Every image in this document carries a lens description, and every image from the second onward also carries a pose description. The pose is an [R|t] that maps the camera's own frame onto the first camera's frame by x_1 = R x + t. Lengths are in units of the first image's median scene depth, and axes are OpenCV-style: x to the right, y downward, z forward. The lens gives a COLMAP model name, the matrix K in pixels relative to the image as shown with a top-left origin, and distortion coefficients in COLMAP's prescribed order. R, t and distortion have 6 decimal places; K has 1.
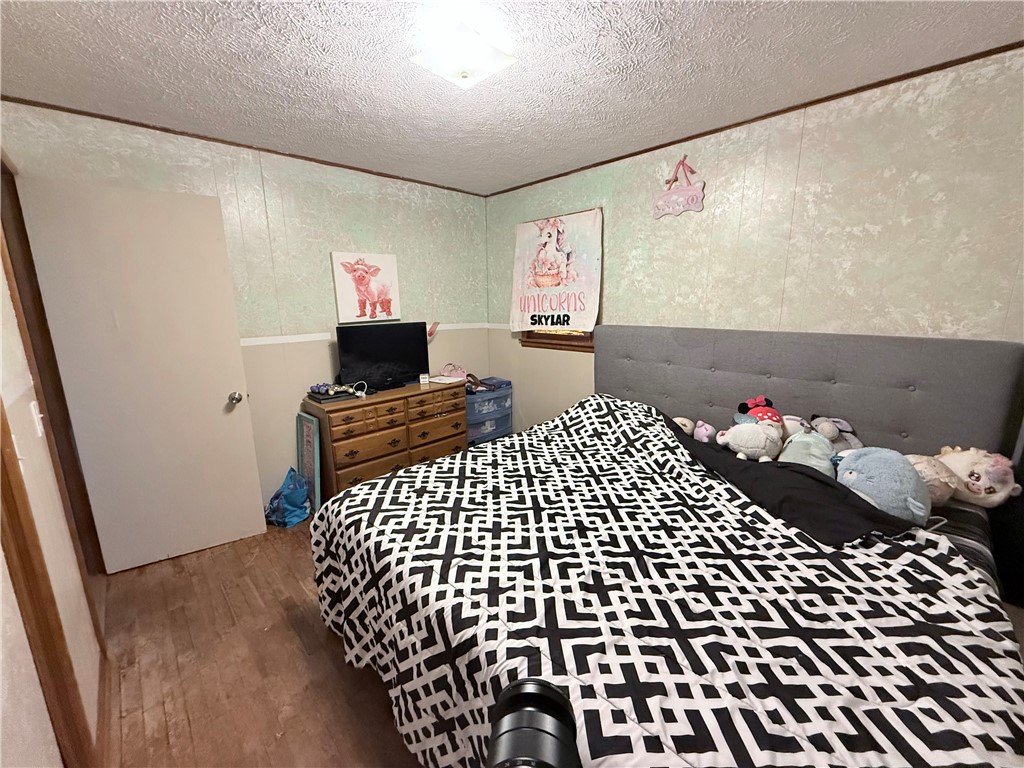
lens RADIAL K [[409.1, 0, 511.6], [0, 409.1, 381.2], [0, 0, 1]] dist [-0.000247, 0.000084]
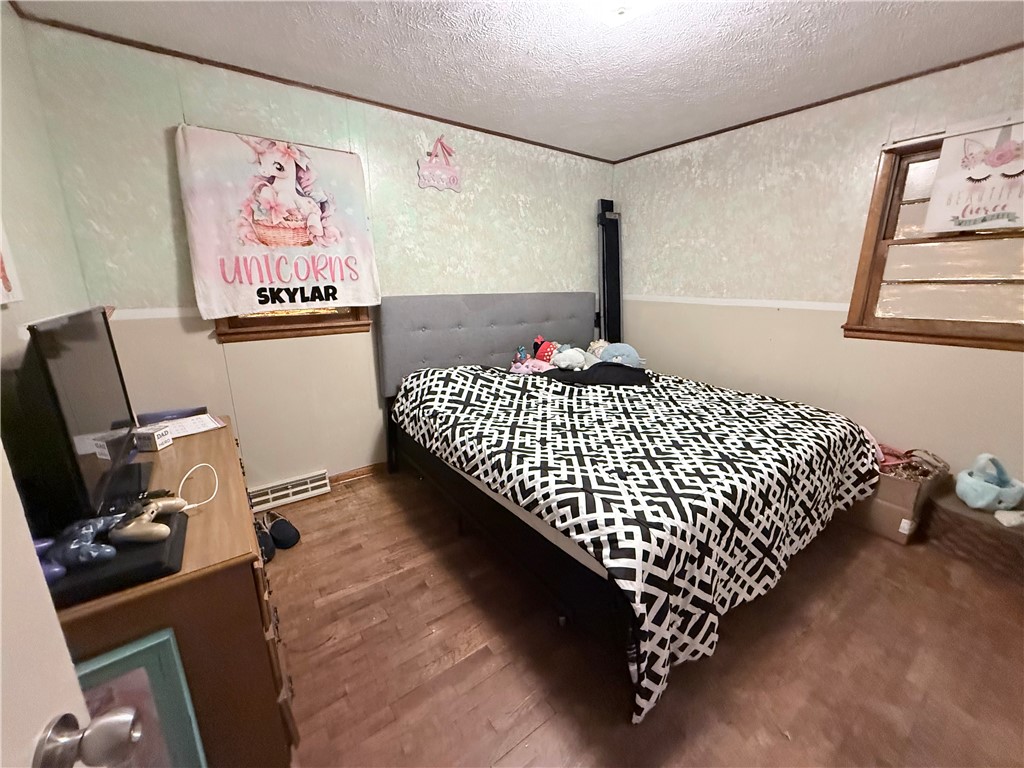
lens RADIAL K [[409.1, 0, 512.5], [0, 409.1, 382.5], [0, 0, 1]] dist [-0.000247, 0.000084]
pose [[0.133838, -0.230053, 0.963931, -0.672183], [0.191527, 0.960348, 0.202605, -0.092014], [-0.972319, 0.157503, 0.172592, 0.653303]]
